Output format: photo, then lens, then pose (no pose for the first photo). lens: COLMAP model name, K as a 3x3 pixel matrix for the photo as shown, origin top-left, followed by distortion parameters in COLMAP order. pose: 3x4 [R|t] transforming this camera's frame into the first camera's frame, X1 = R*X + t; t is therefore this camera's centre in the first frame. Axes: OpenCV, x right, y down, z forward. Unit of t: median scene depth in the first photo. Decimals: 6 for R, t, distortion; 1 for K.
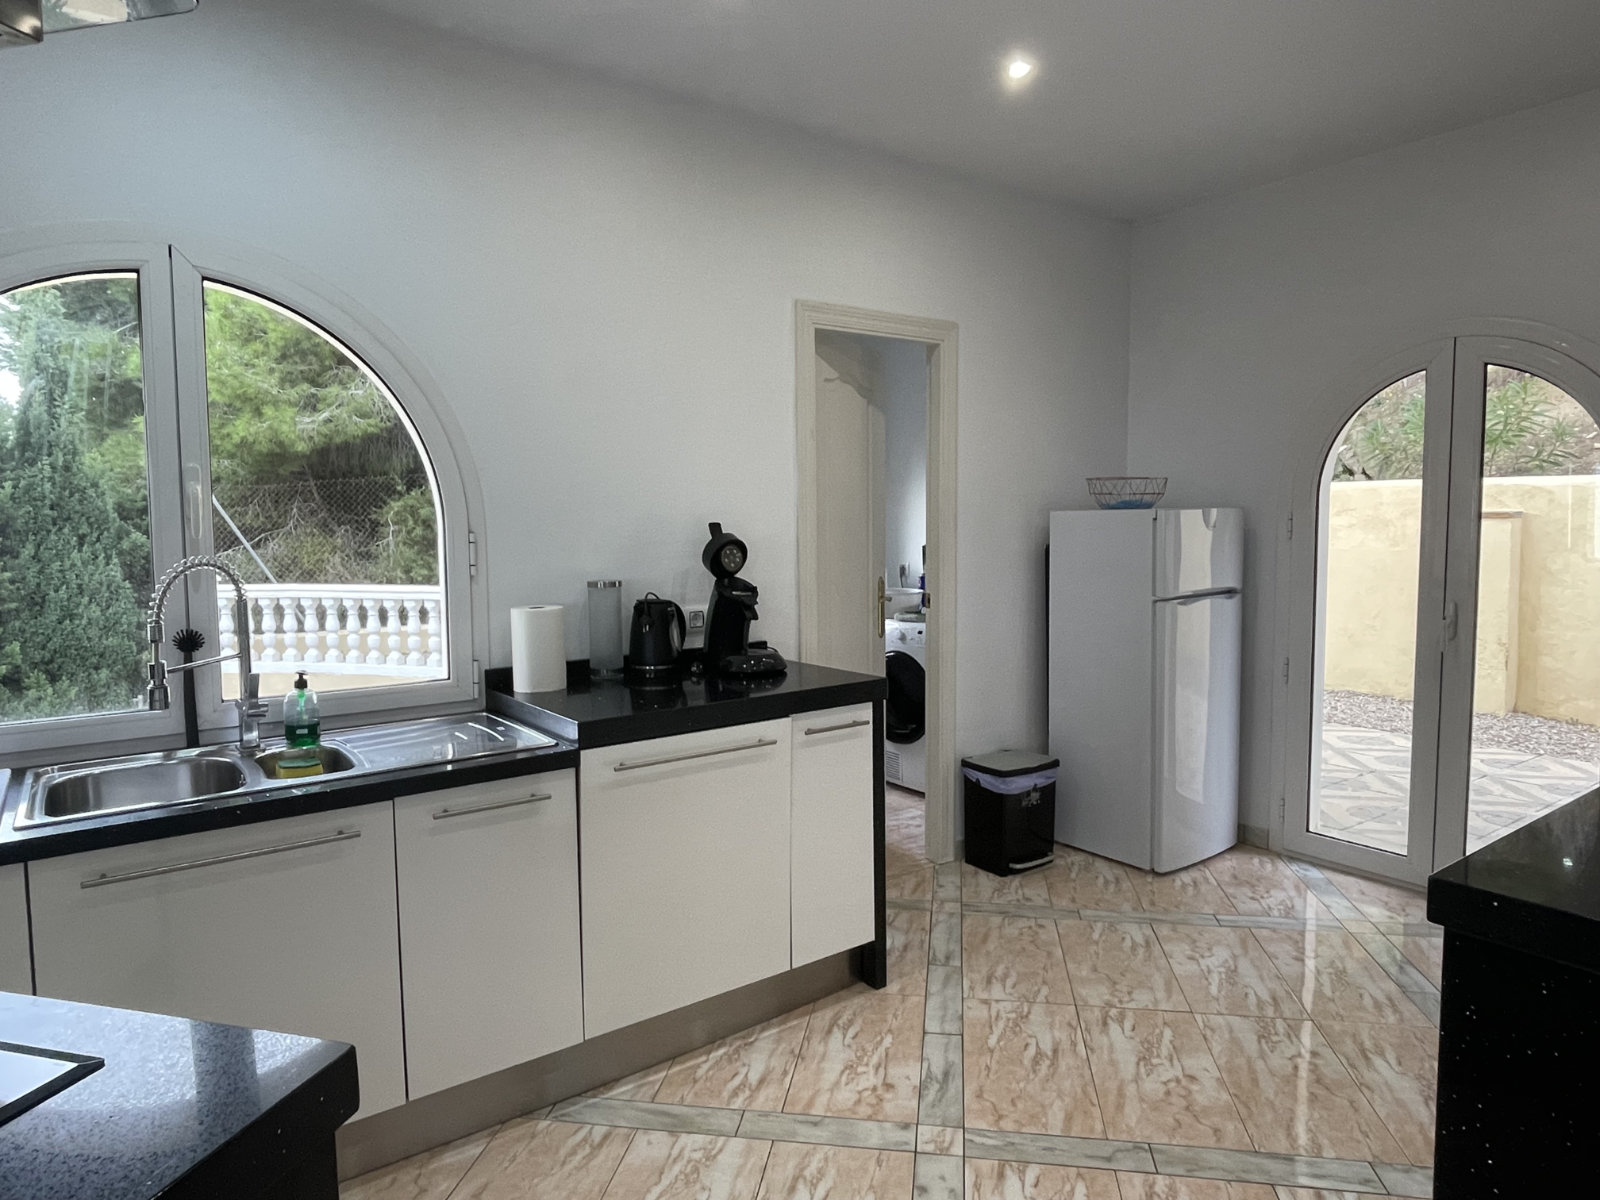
lens RADIAL K [[992.4, 0, 801.6], [0, 992.4, 592.3], [0, 0, 1]] dist [0.001550, -0.006919]
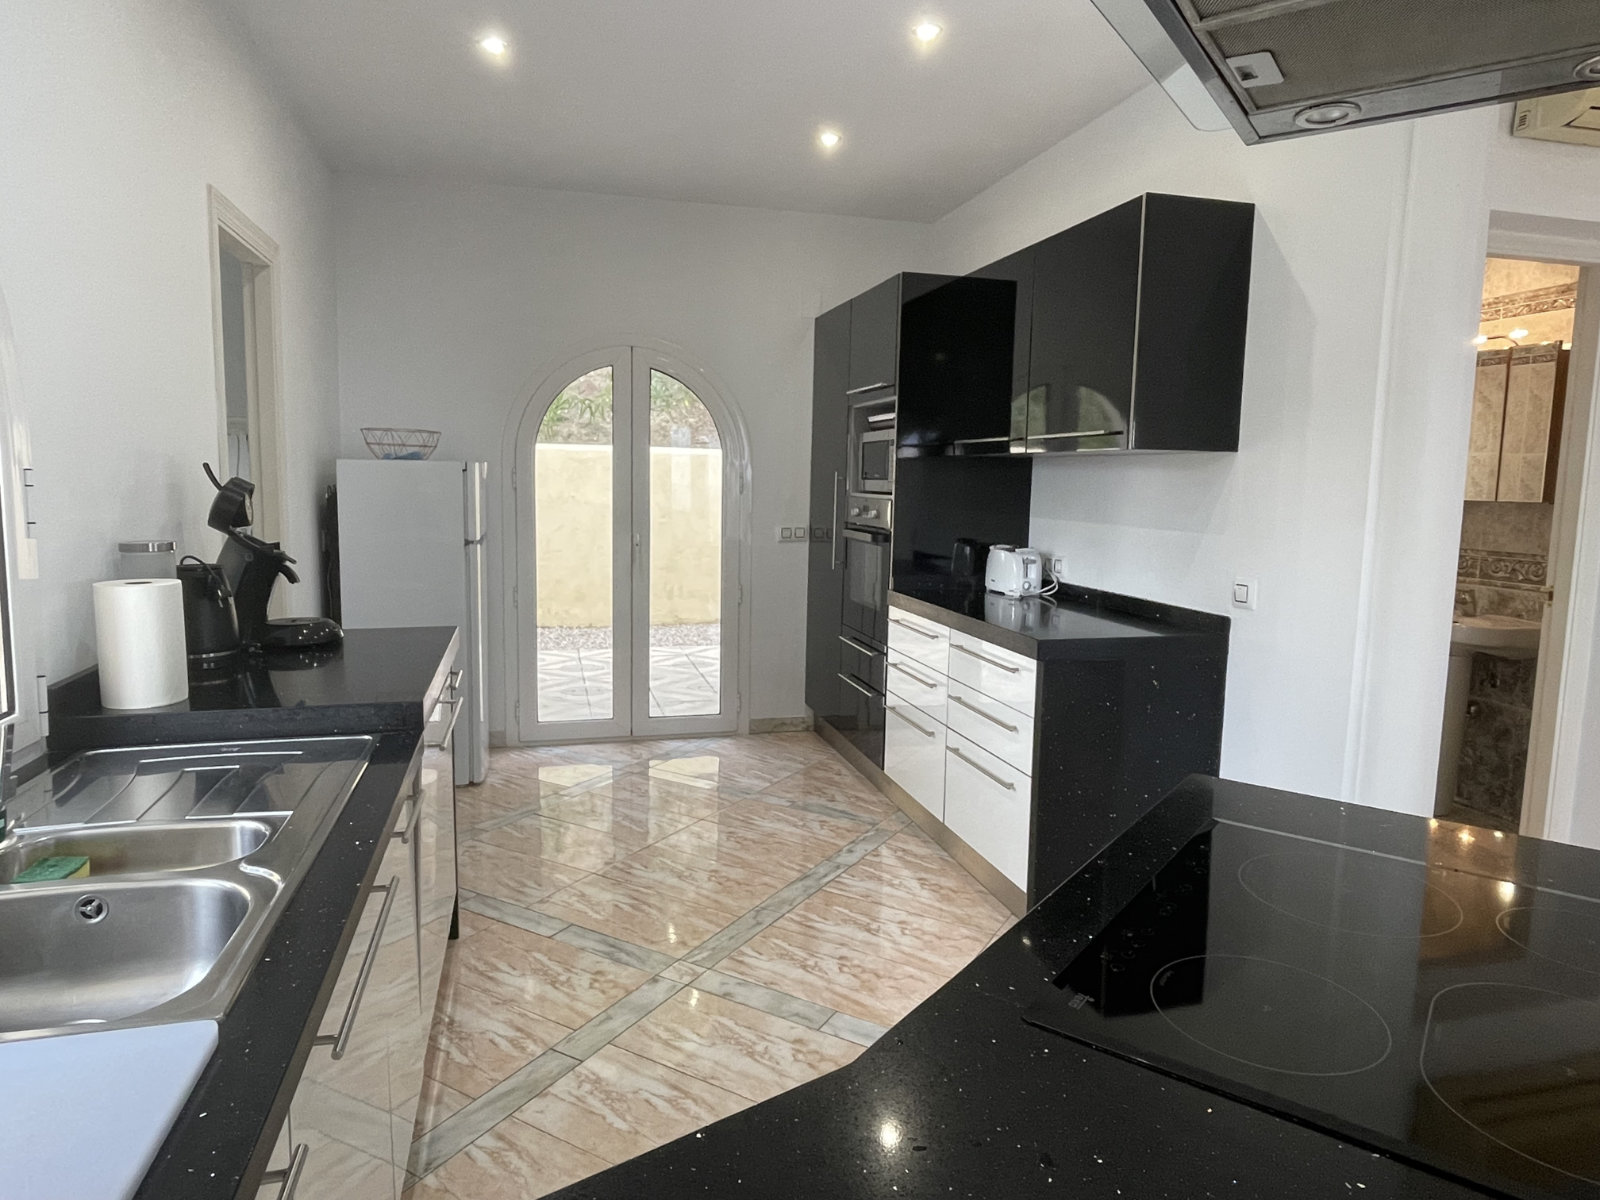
lens RADIAL K [[992.4, 0, 803.3], [0, 992.4, 590.0], [0, 0, 1]] dist [0.001550, -0.006919]
pose [[0.354596, -0.092150, 0.930468, -0.792534], [0.051853, 0.995538, 0.078833, -0.010970], [-0.933581, 0.020294, 0.357792, 0.352618]]
